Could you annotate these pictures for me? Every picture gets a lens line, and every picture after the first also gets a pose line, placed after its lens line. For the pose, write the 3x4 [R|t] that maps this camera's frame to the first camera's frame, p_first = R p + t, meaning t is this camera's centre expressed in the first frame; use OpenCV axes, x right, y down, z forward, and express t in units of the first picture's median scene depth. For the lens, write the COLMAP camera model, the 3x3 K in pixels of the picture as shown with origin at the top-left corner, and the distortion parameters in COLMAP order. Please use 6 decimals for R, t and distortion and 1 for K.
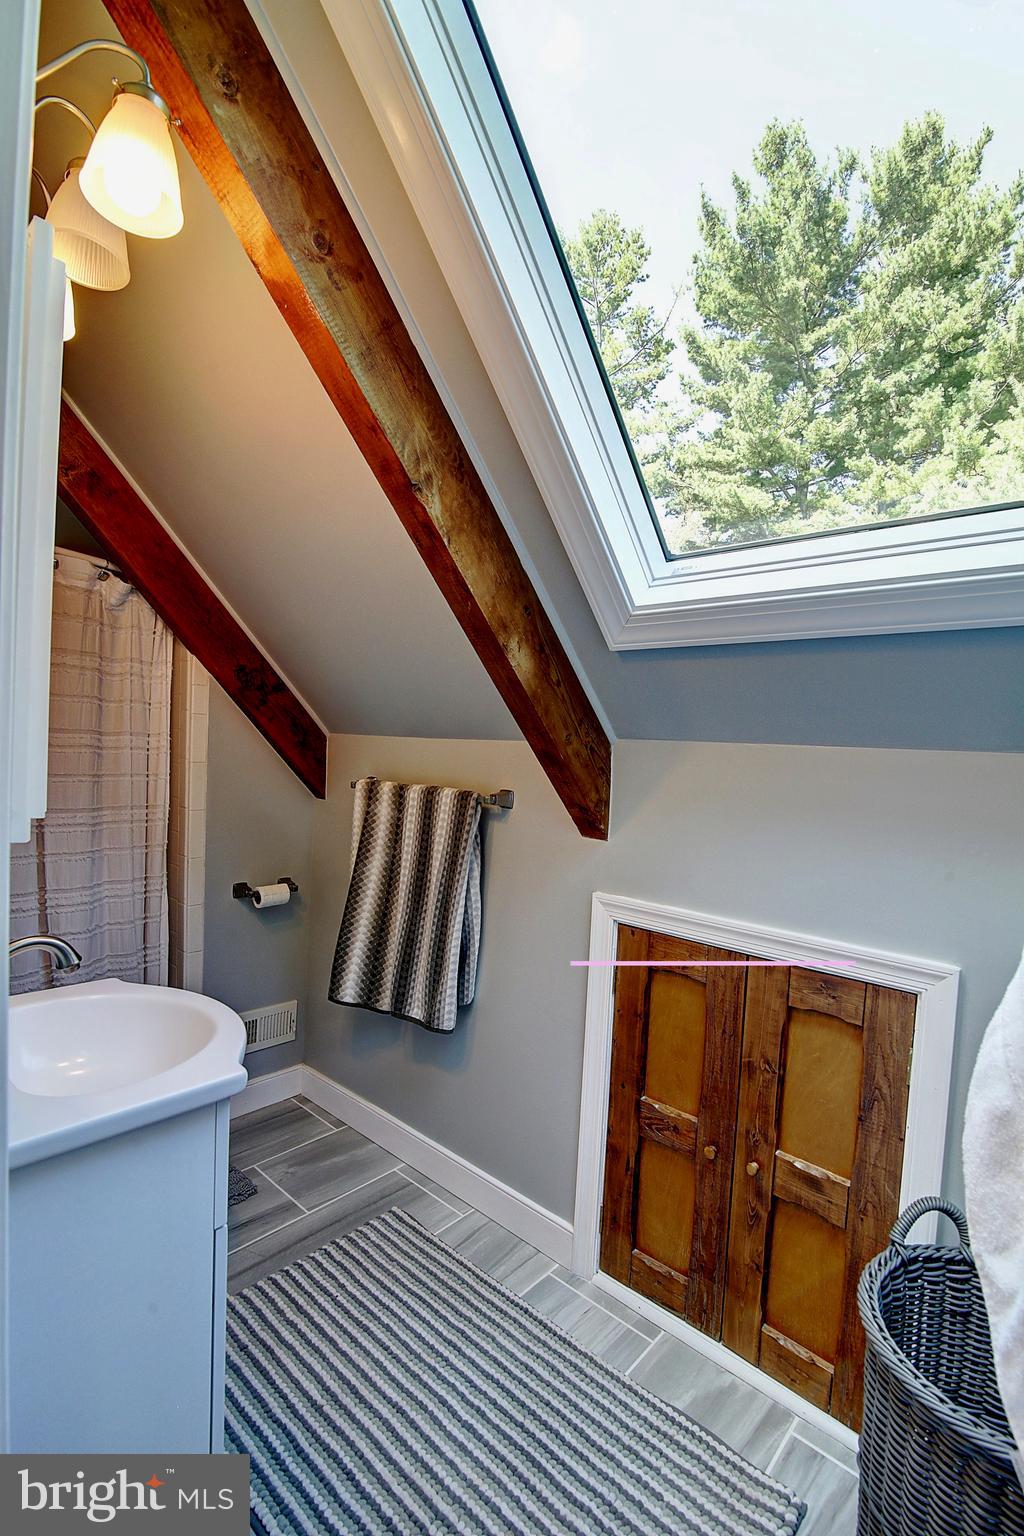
lens RADIAL K [[703.2, 0, 512.0], [0, 703.2, 768.0], [0, 0, 1]] dist [-0.022749, 0.000005]
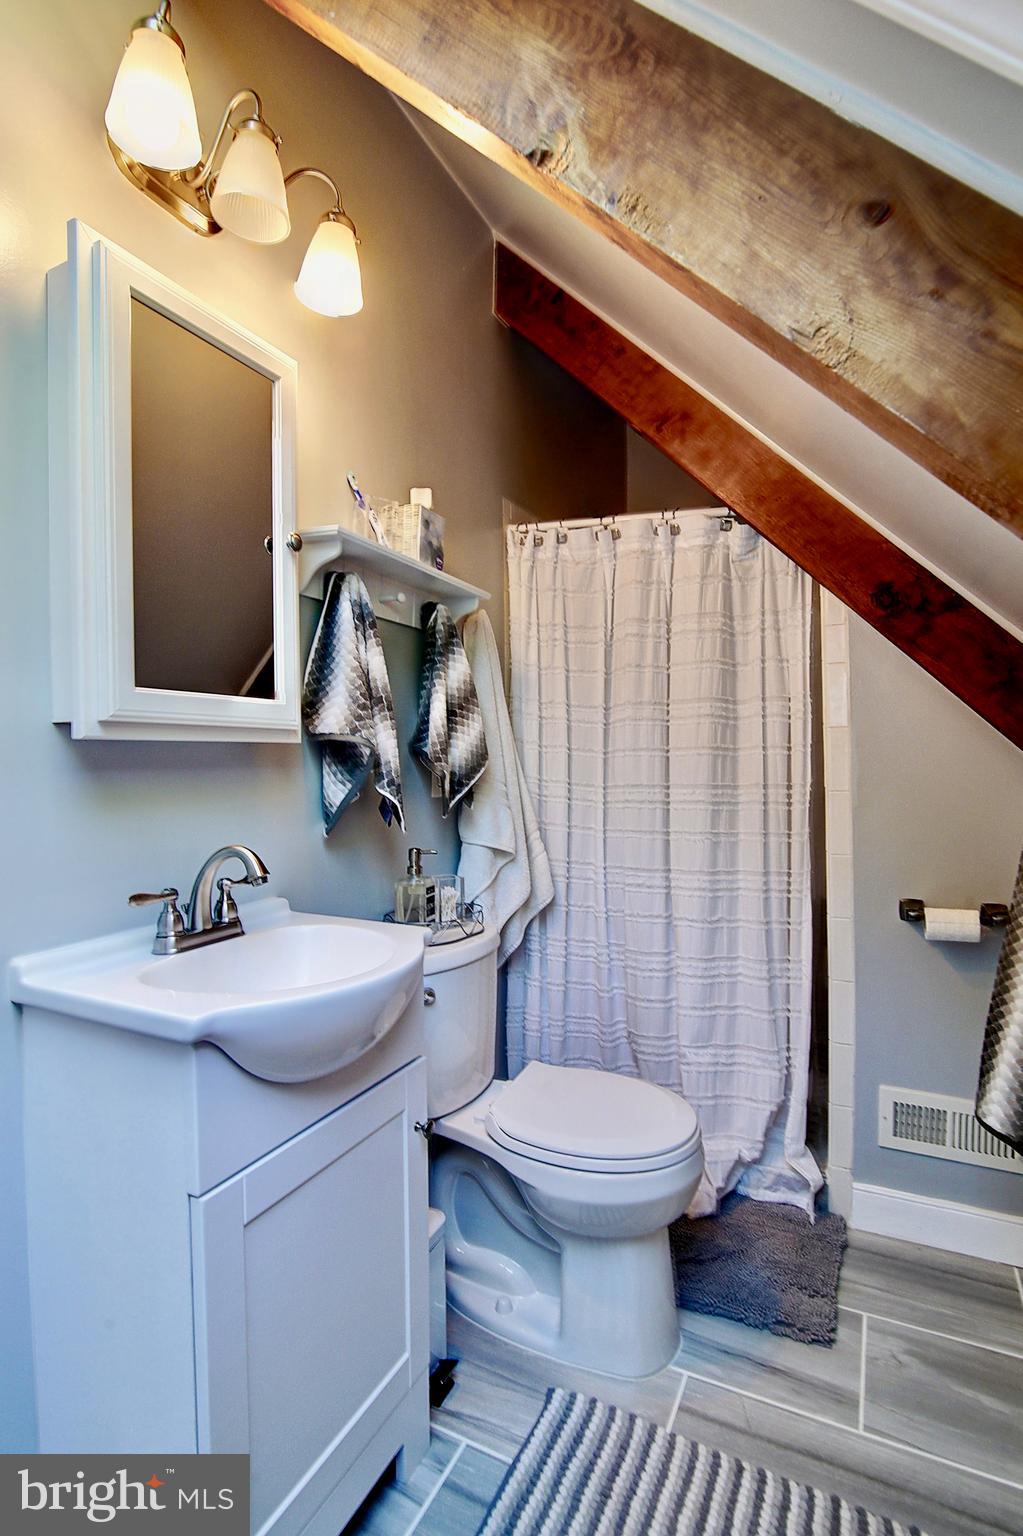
lens RADIAL K [[748.2, 0, 507.6], [0, 748.2, 773.5], [0, 0, 1]] dist [-0.018574, 0.000154]
pose [[0.254734, -0.035923, -0.966344, 0.264471], [-0.000448, 0.999305, -0.037267, 0.080868], [0.967011, 0.009926, 0.254541, 0.510342]]
